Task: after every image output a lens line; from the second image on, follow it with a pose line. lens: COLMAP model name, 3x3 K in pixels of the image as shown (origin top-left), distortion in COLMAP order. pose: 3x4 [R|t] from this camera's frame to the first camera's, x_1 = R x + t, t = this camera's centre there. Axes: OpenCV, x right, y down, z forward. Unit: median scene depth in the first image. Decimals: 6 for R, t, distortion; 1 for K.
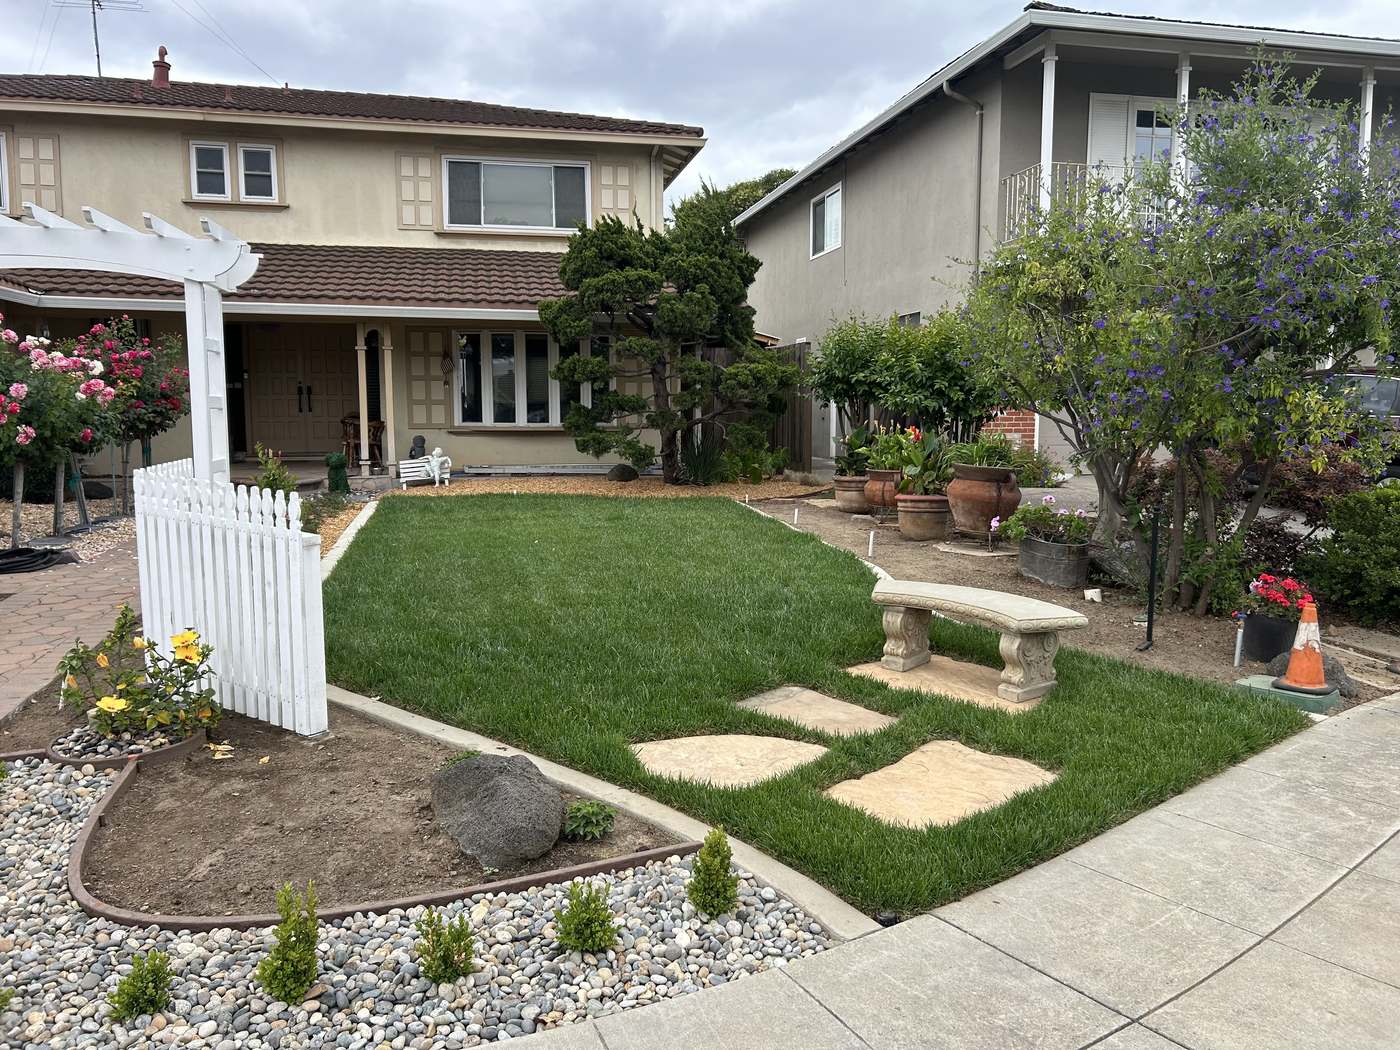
lens RADIAL K [[1028.9, 0, 697.2], [0, 1028.9, 518.1], [0, 0, 1]] dist [-0.024816, 0.015858]
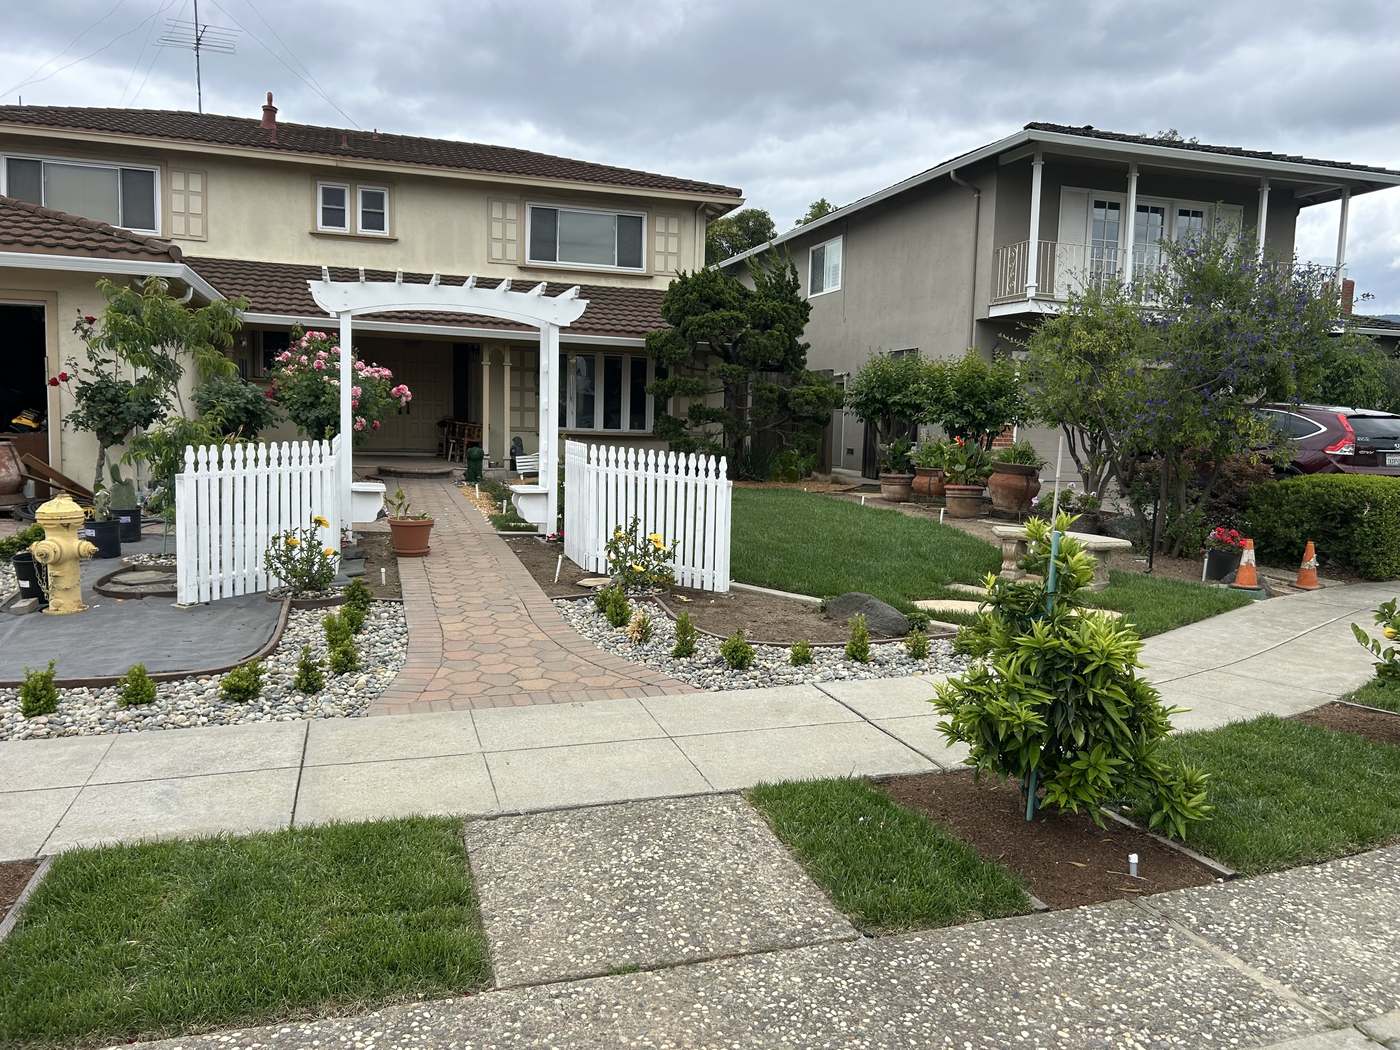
lens RADIAL K [[1028.9, 0, 702.5], [0, 1028.9, 527.5], [0, 0, 1]] dist [-0.024816, 0.015858]
pose [[0.994761, 0.017277, 0.100756, -0.199609], [-0.016489, 0.999827, -0.008652, 0.037979], [-0.100888, 0.006946, 0.994874, -0.252839]]
